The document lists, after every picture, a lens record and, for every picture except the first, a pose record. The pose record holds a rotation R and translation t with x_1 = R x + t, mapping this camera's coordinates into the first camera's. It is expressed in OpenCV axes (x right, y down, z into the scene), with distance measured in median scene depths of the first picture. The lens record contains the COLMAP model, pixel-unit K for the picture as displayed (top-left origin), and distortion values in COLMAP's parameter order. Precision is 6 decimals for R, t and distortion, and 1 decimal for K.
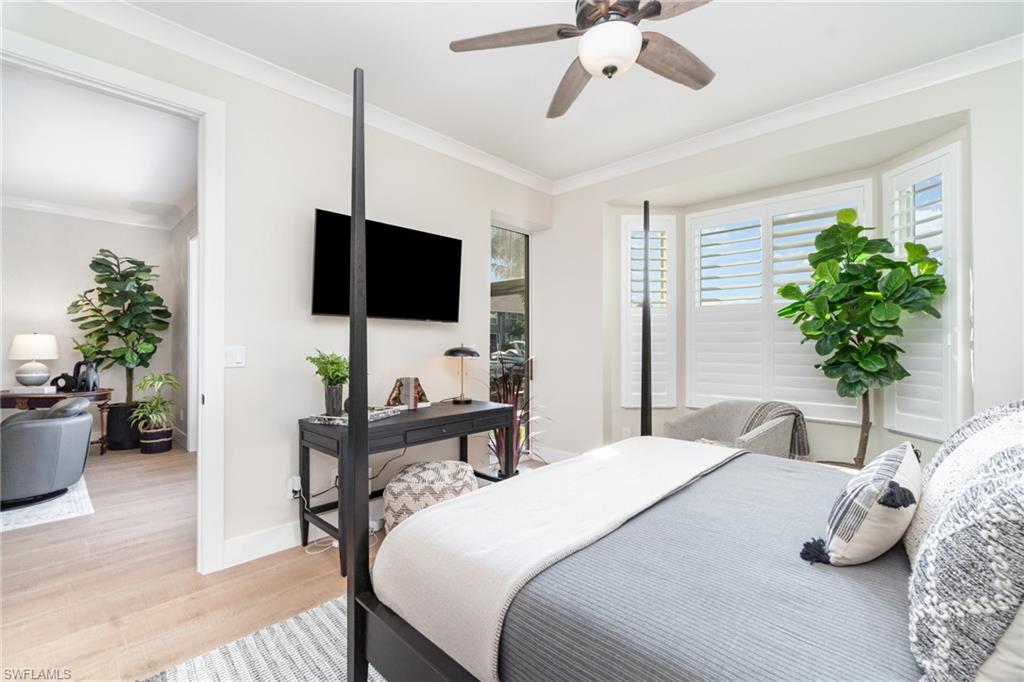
lens RADIAL K [[444.4, 0, 514.7], [0, 444.4, 340.6], [0, 0, 1]] dist [-0.003488, 0.000071]
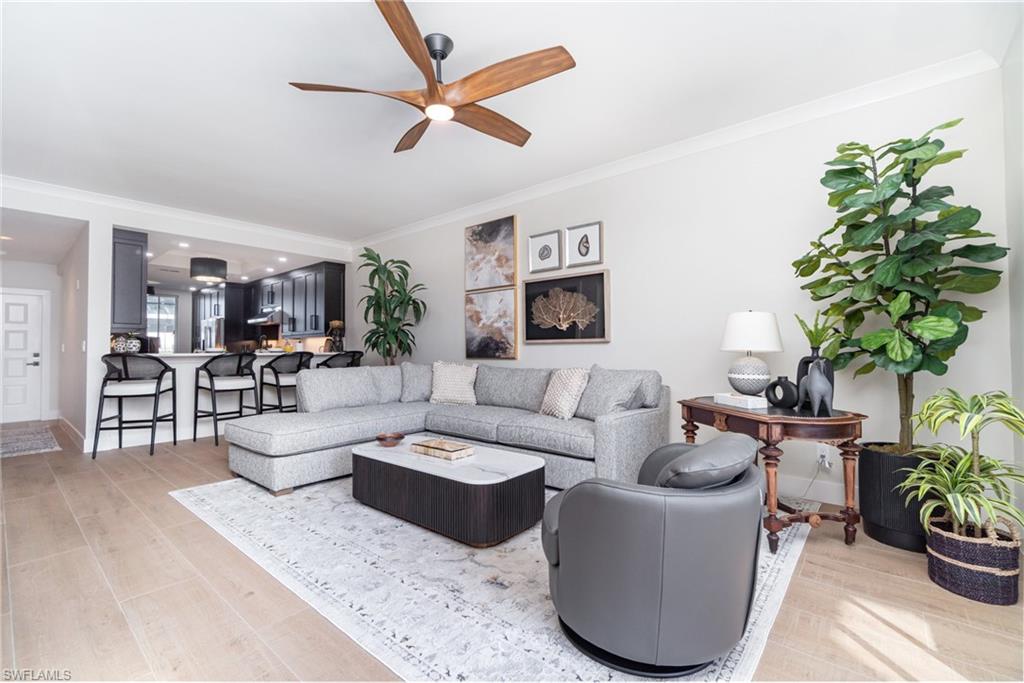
lens RADIAL K [[444.4, 0, 514.7], [0, 444.4, 341.1], [0, 0, 1]] dist [-0.003488, 0.000071]
pose [[0.063167, -0.026404, -0.997654, -0.443139], [0.007330, 0.999635, -0.025993, 0.037755], [0.997976, -0.005671, 0.063338, 0.582524]]
